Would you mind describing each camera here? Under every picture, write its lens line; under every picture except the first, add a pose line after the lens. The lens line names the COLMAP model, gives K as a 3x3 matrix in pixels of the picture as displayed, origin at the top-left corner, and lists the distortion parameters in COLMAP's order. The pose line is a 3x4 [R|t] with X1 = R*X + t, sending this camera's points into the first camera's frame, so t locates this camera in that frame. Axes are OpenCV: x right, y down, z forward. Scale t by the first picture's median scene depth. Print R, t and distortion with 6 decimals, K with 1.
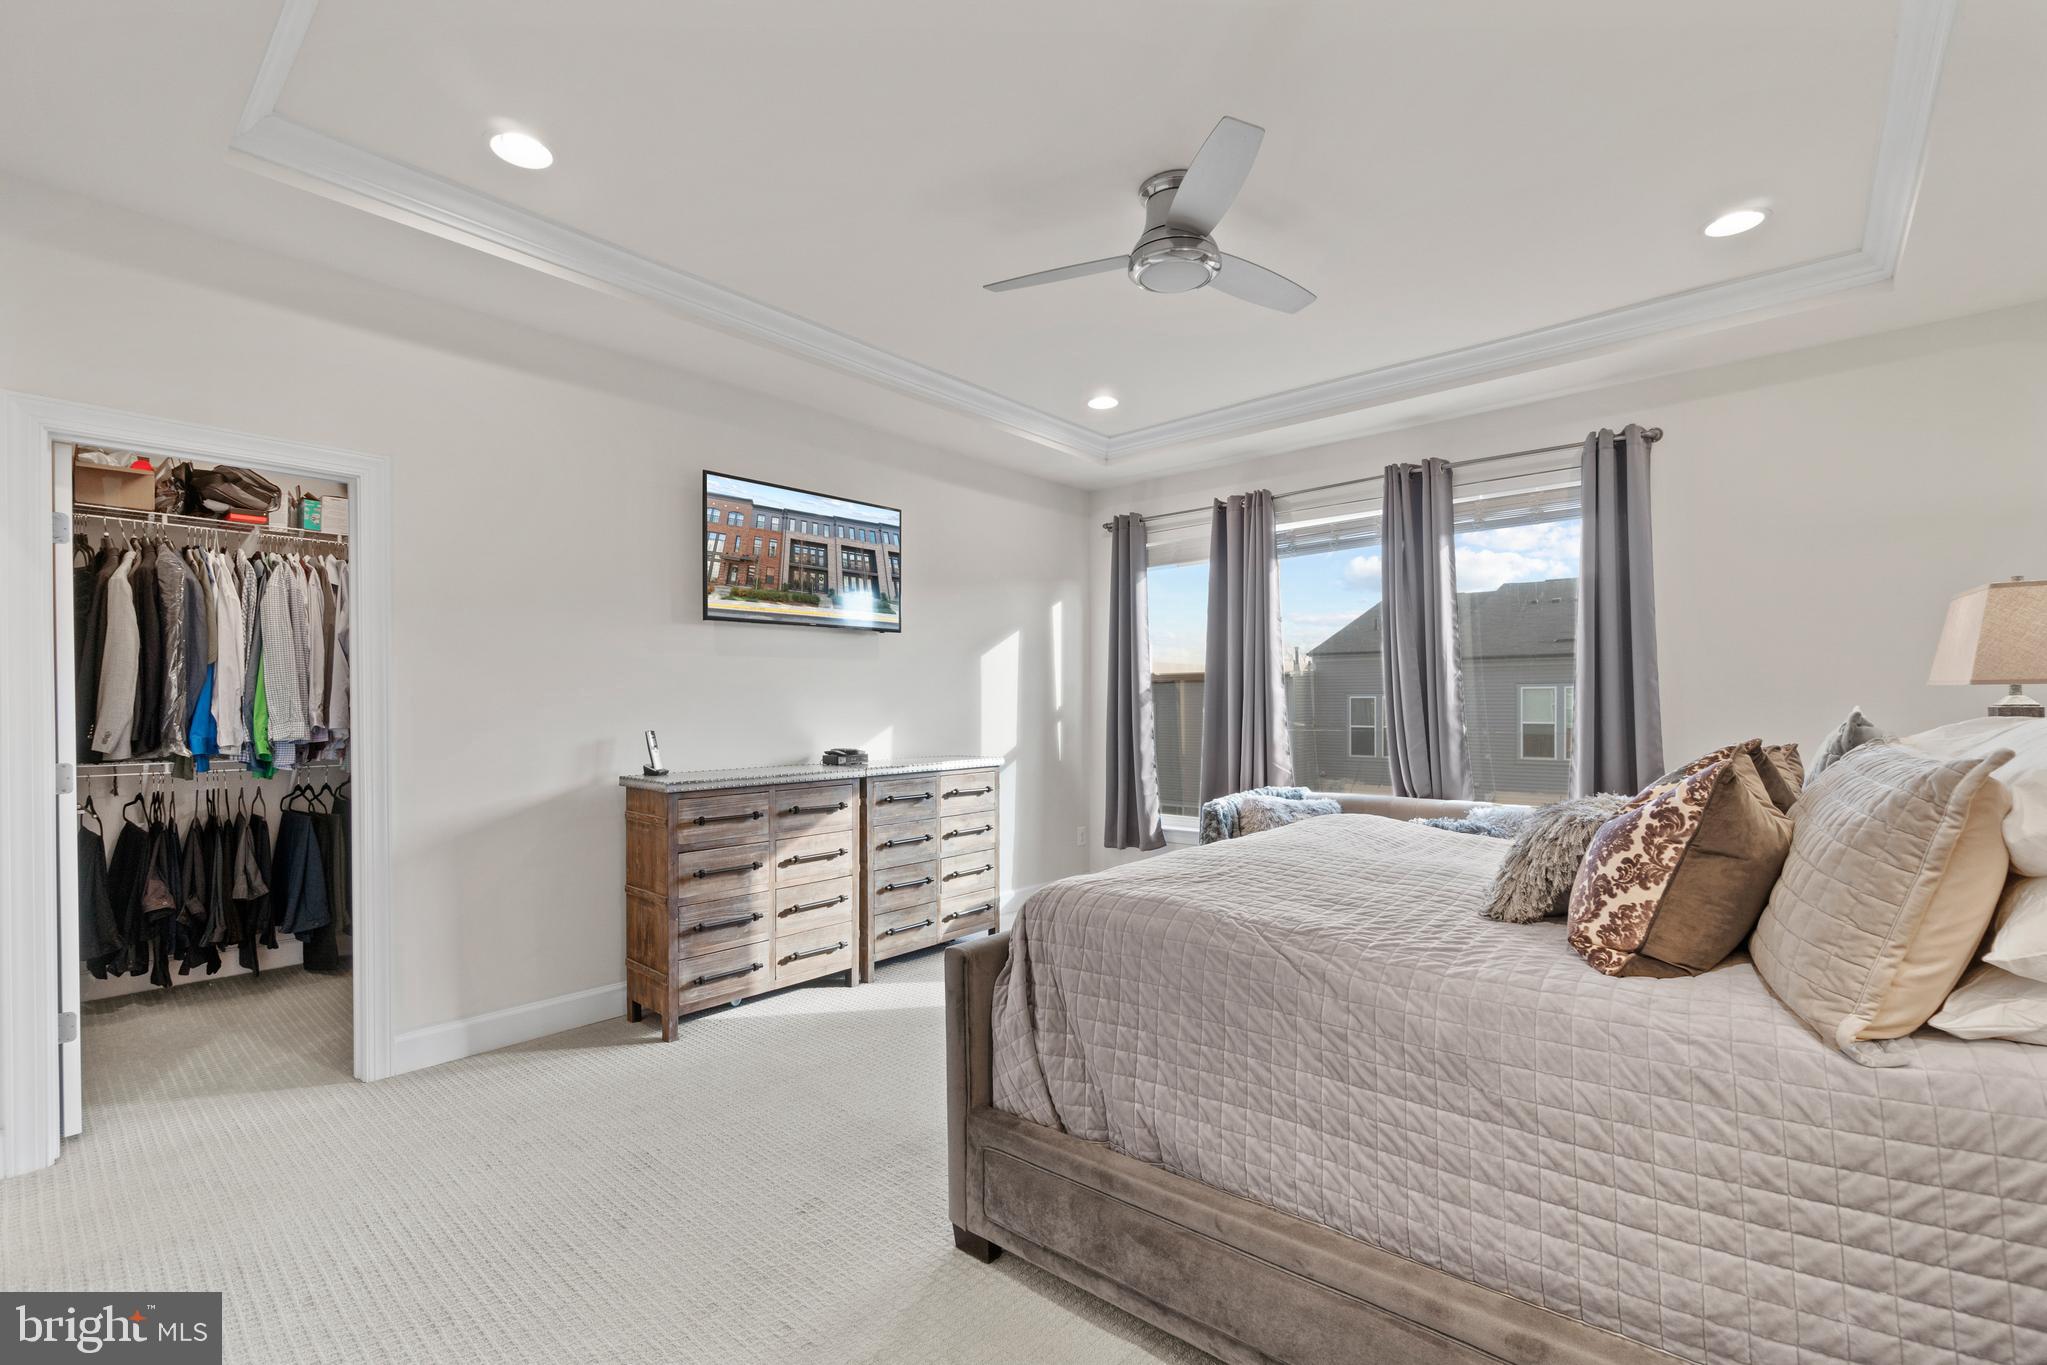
lens RADIAL K [[874.3, 0, 1021.6], [0, 874.3, 678.1], [0, 0, 1]] dist [-0.004346, 0.000286]
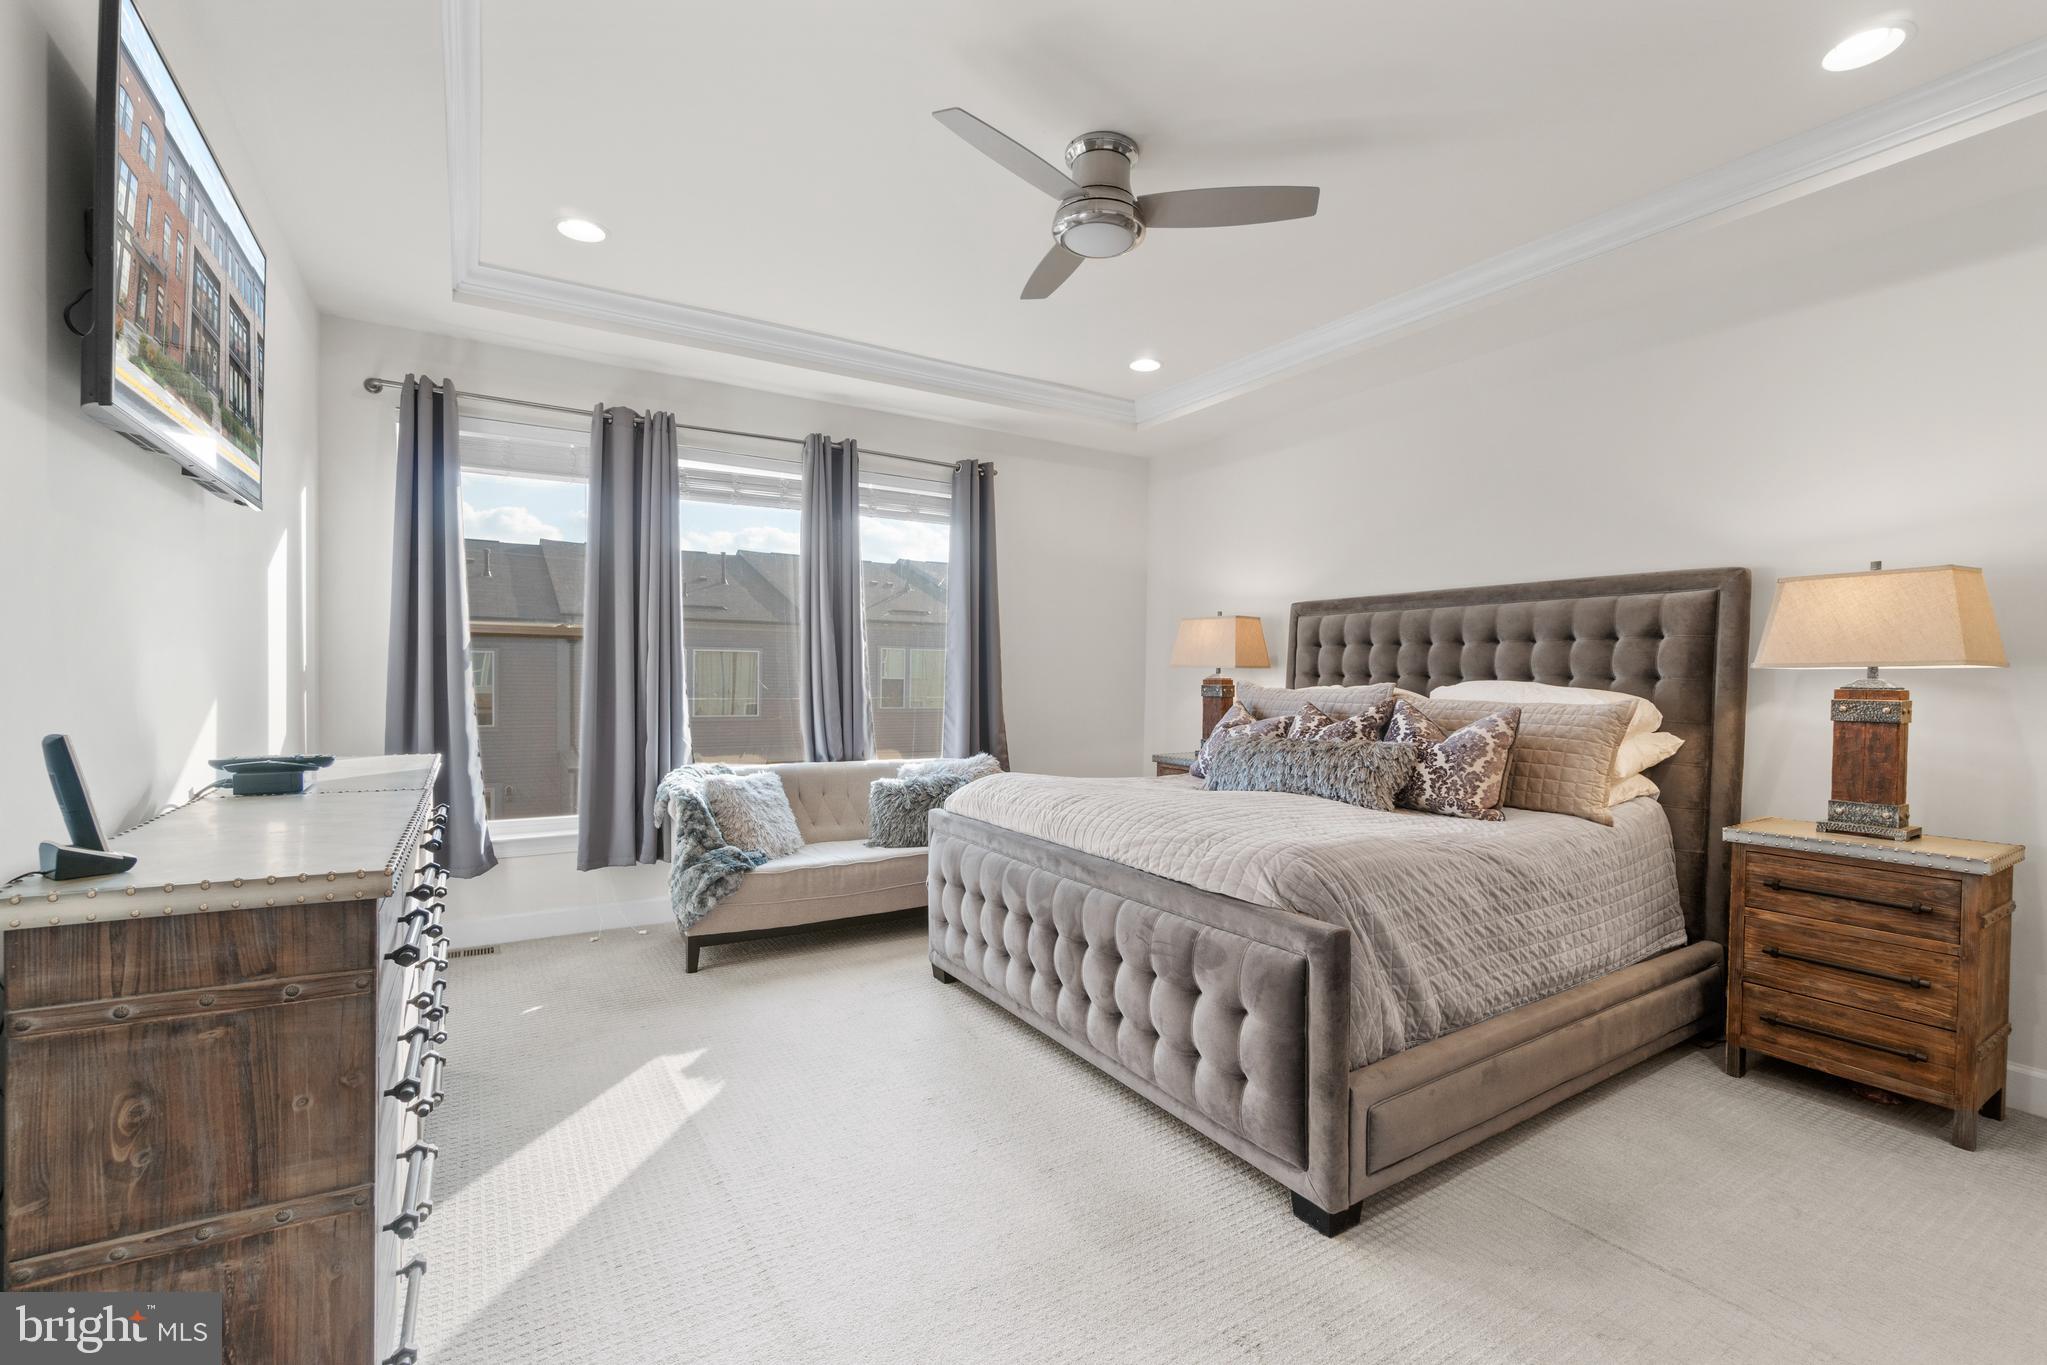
lens RADIAL K [[894.2, 0, 1026.1], [0, 894.2, 665.3], [0, 0, 1]] dist [-0.001698, 0.000313]
pose [[0.306930, 0.016164, 0.951595, -0.498854], [-0.043051, 0.999068, -0.003085, 0.016003], [-0.950758, -0.040020, 0.307340, 0.460504]]
